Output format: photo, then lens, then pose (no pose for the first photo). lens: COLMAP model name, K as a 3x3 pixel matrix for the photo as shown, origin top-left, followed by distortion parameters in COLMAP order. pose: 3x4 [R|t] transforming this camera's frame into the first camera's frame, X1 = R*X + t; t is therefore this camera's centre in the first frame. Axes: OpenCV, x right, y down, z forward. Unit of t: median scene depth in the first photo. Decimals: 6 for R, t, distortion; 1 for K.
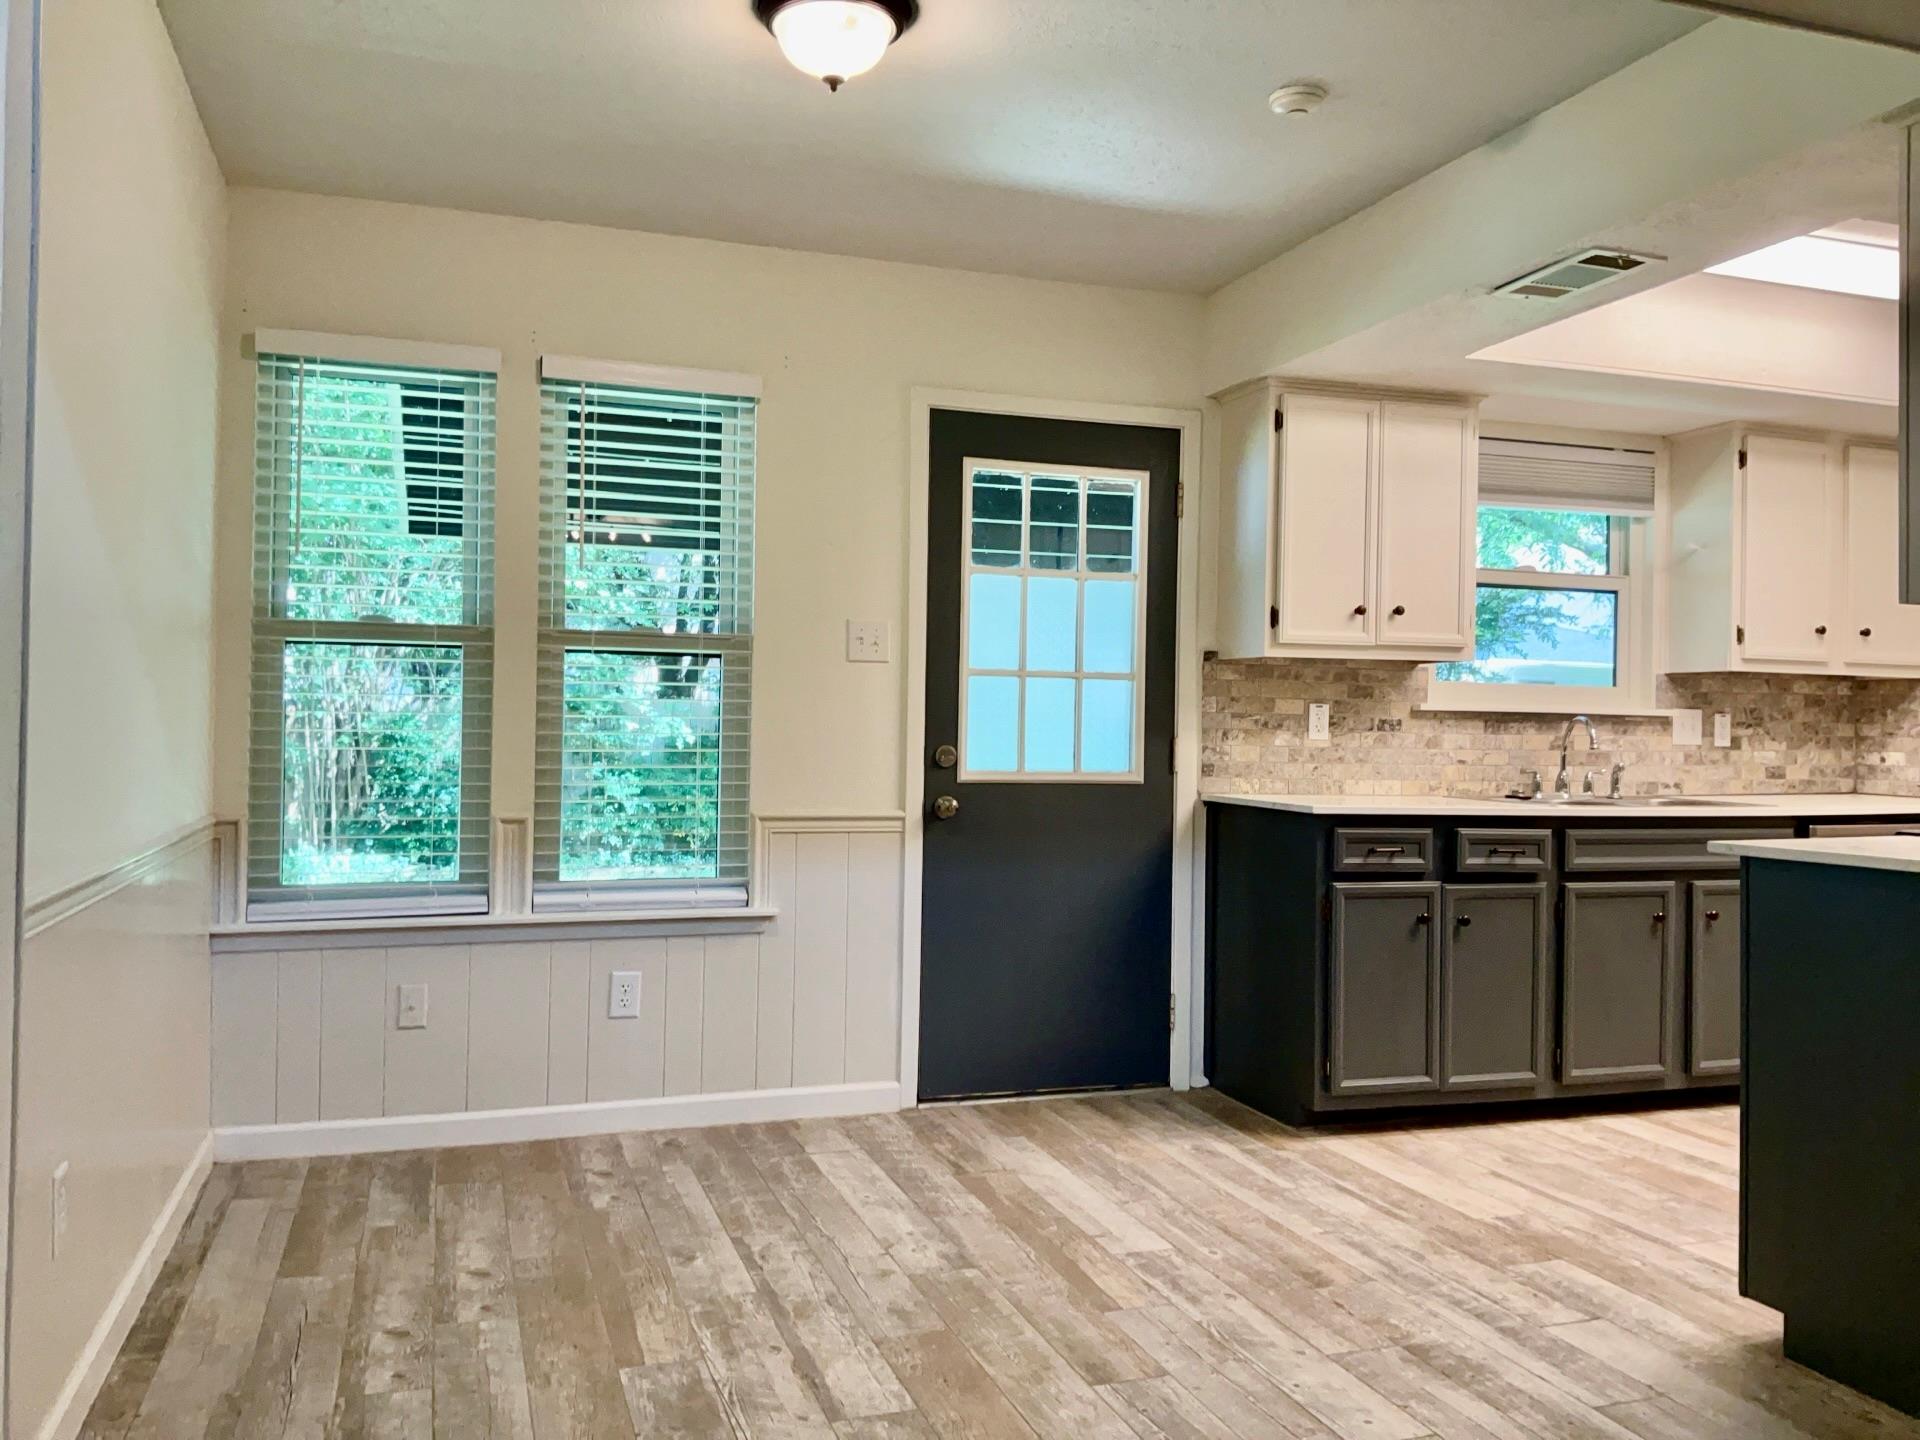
lens RADIAL K [[1532.1, 0, 957.8], [0, 1532.1, 718.1], [0, 0, 1]] dist [0.094235, -0.168368]
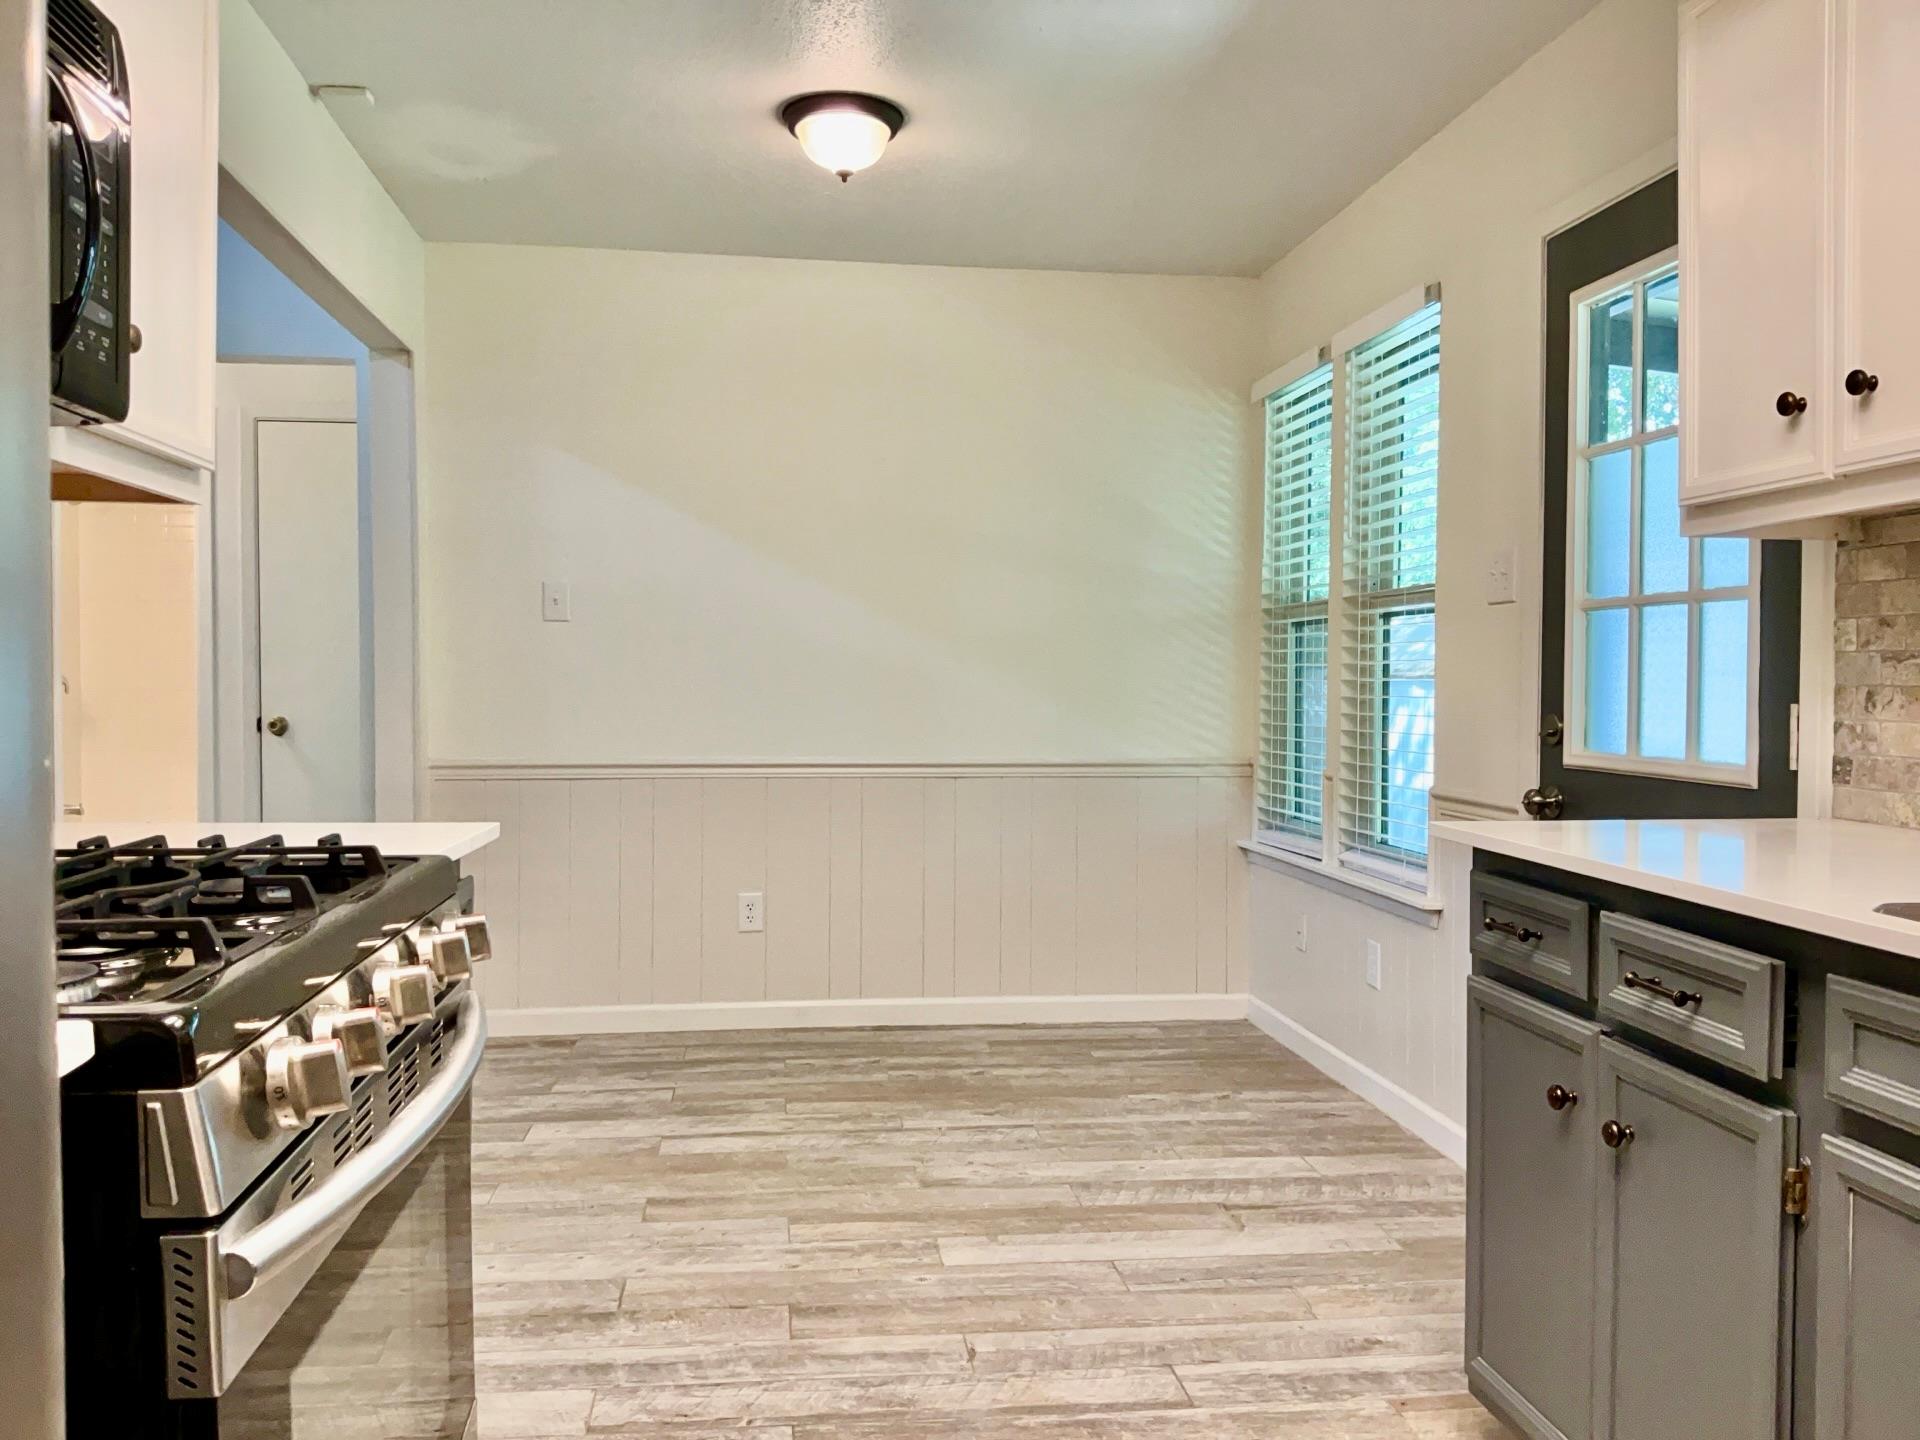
lens RADIAL K [[1532.1, 0, 958.9], [0, 1532.1, 724.0], [0, 0, 1]] dist [0.094235, -0.168368]
pose [[-0.190988, 0.011839, -0.981521, 0.817367], [-0.007930, 0.999876, 0.013604, 0.017221], [0.981560, 0.010382, -0.190871, 0.957820]]
